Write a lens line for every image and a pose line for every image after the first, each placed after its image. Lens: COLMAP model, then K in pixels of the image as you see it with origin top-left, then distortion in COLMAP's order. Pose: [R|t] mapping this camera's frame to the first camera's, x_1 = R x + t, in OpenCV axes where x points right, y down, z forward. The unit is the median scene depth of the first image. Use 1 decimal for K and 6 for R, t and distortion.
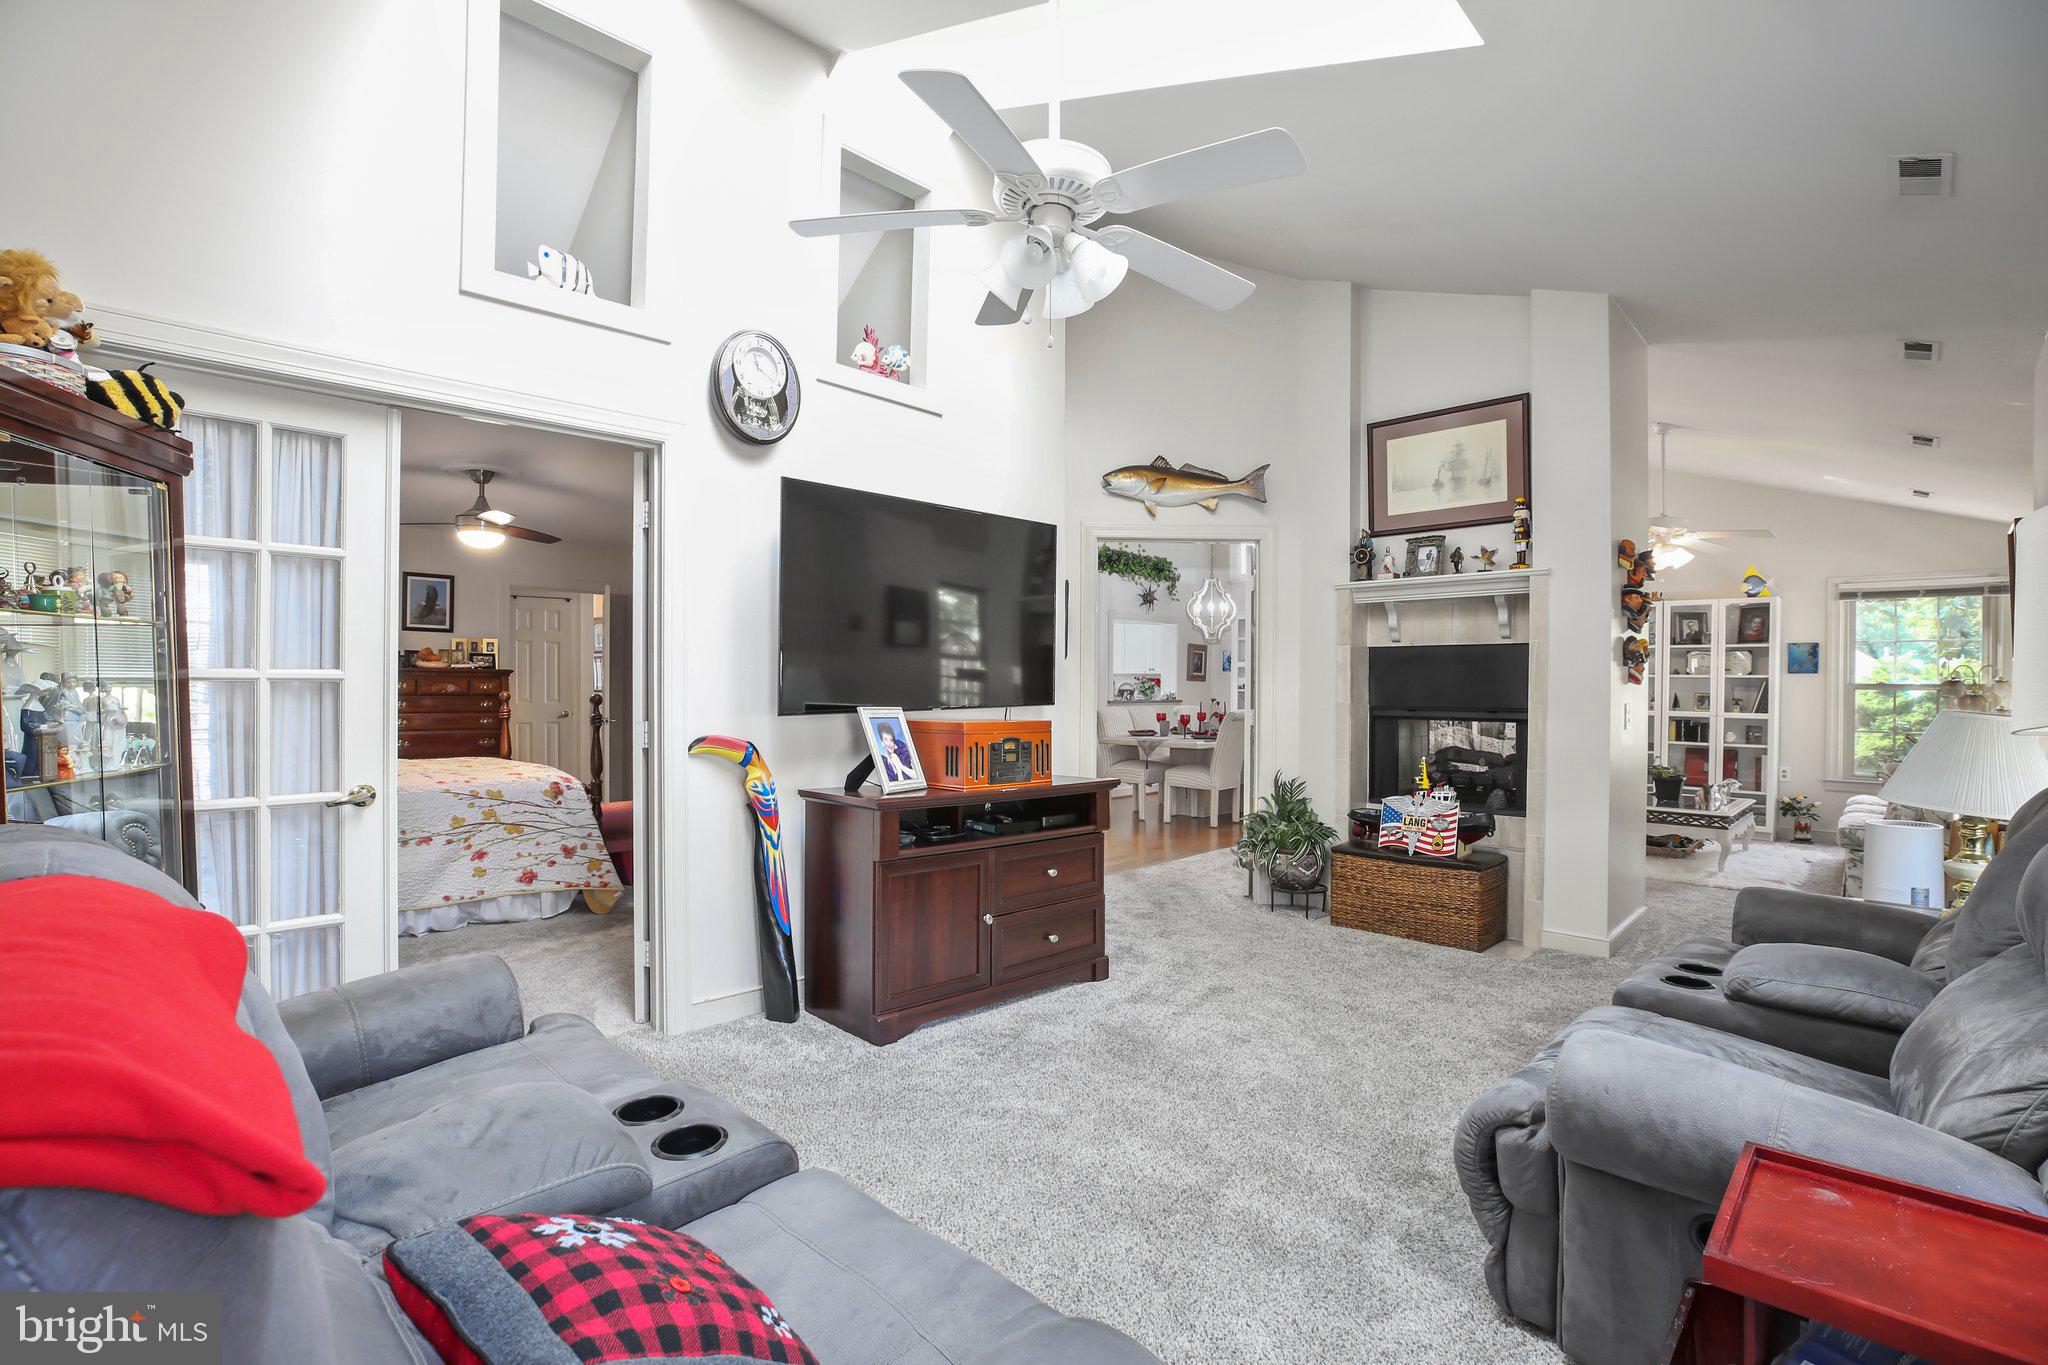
lens RADIAL K [[923.6, 0, 1065.9], [0, 923.6, 689.7], [0, 0, 1]] dist [-0.000886, -0.000296]
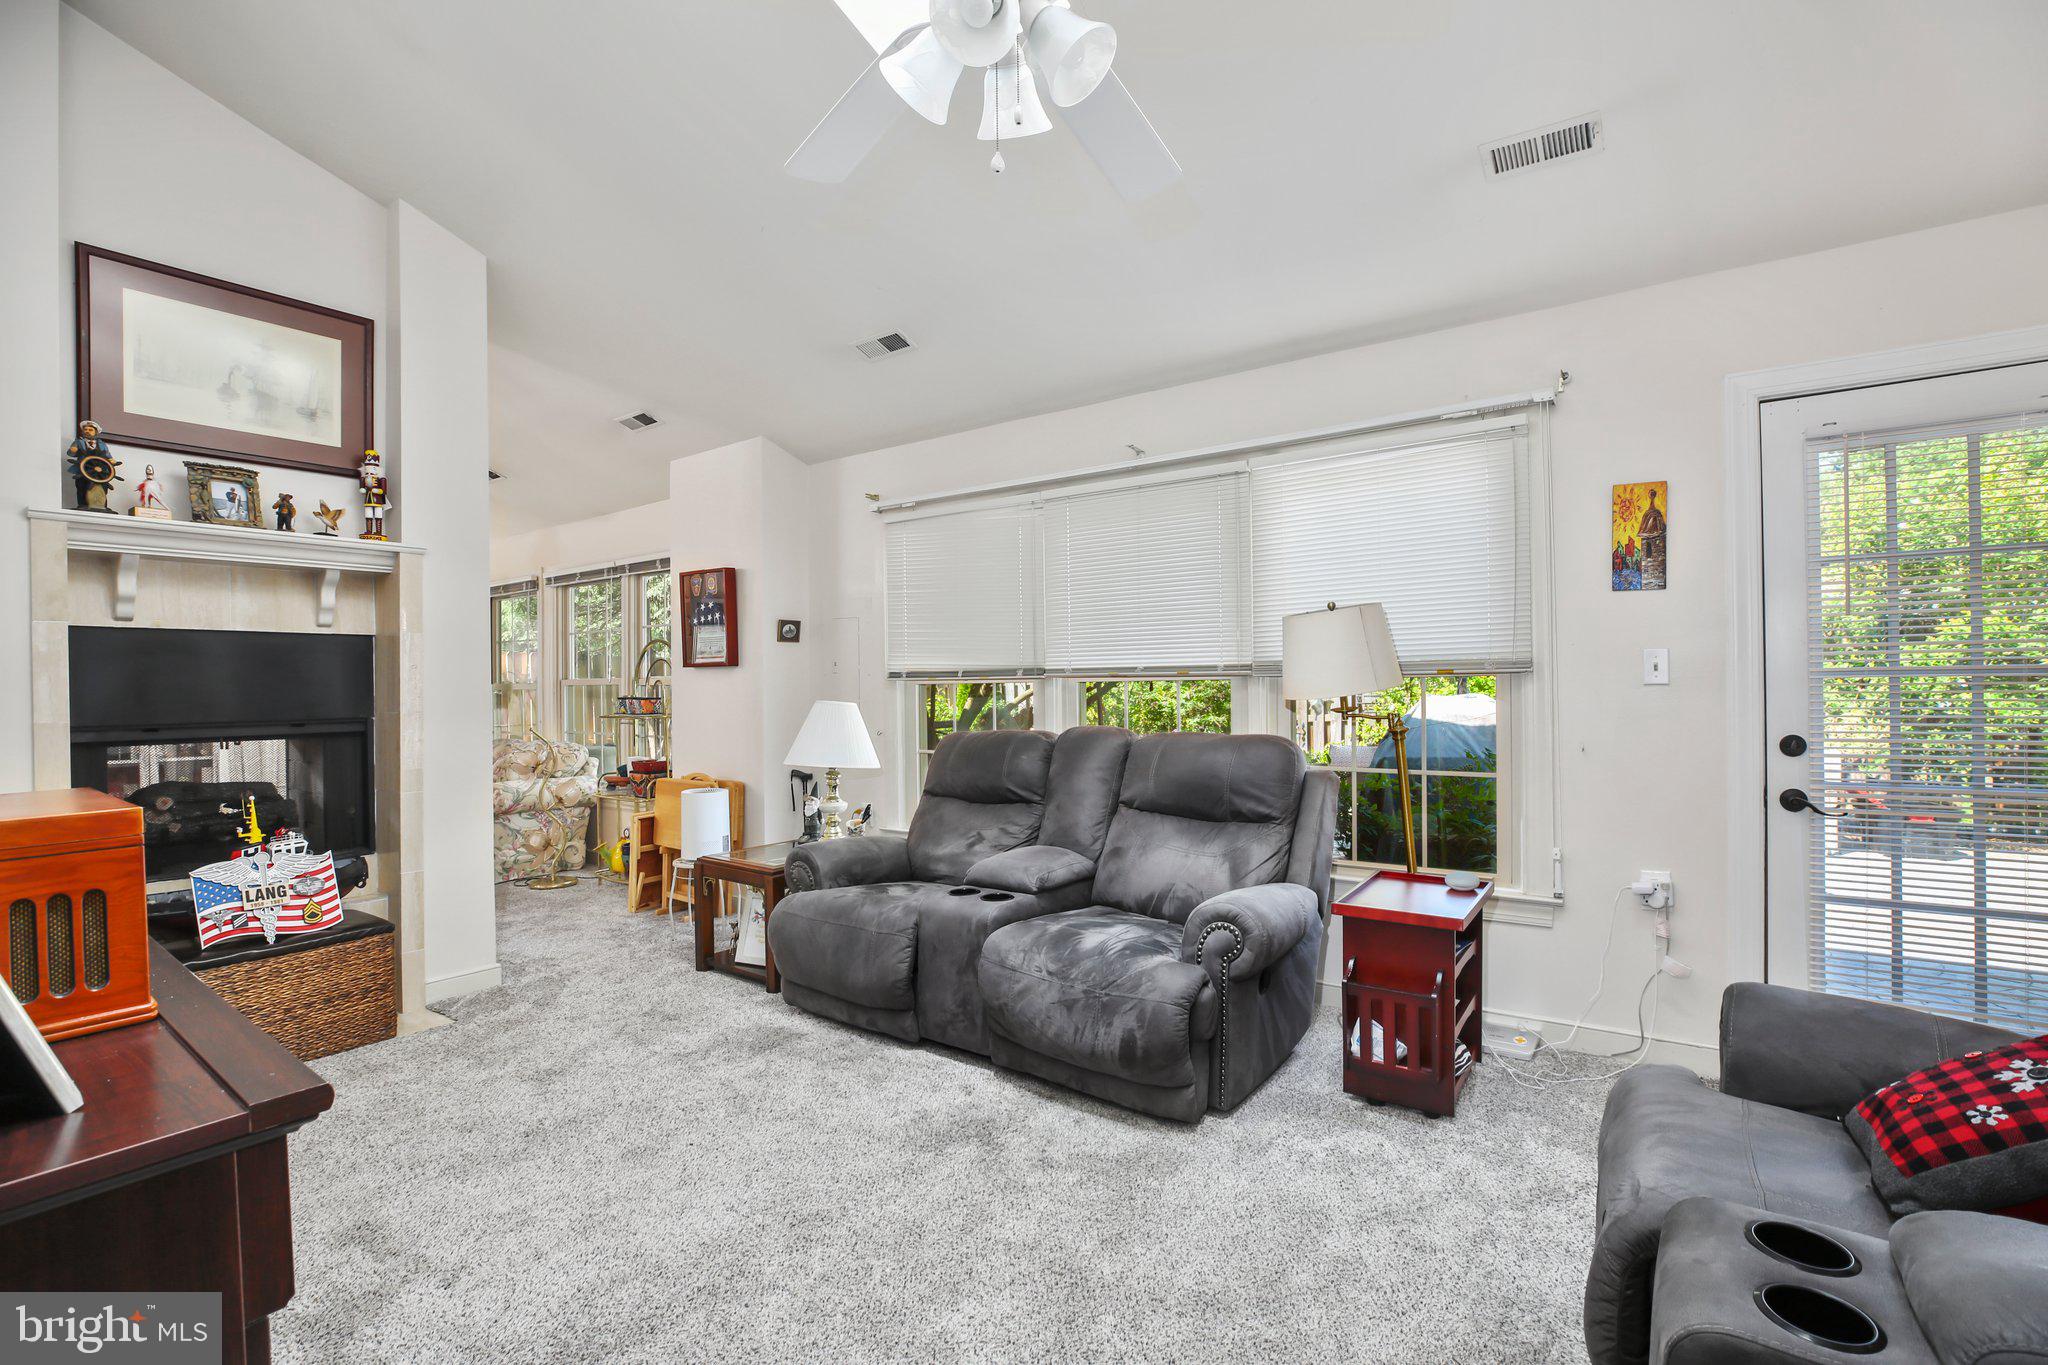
lens RADIAL K [[923.6, 0, 1005.3], [0, 923.6, 683.1], [0, 0, 1]] dist [-0.000886, -0.000296]
pose [[-0.085716, -0.002547, 0.996316, -0.331929], [0.016950, 0.999848, 0.004014, -0.002798], [-0.996175, 0.017231, -0.085660, 0.518575]]
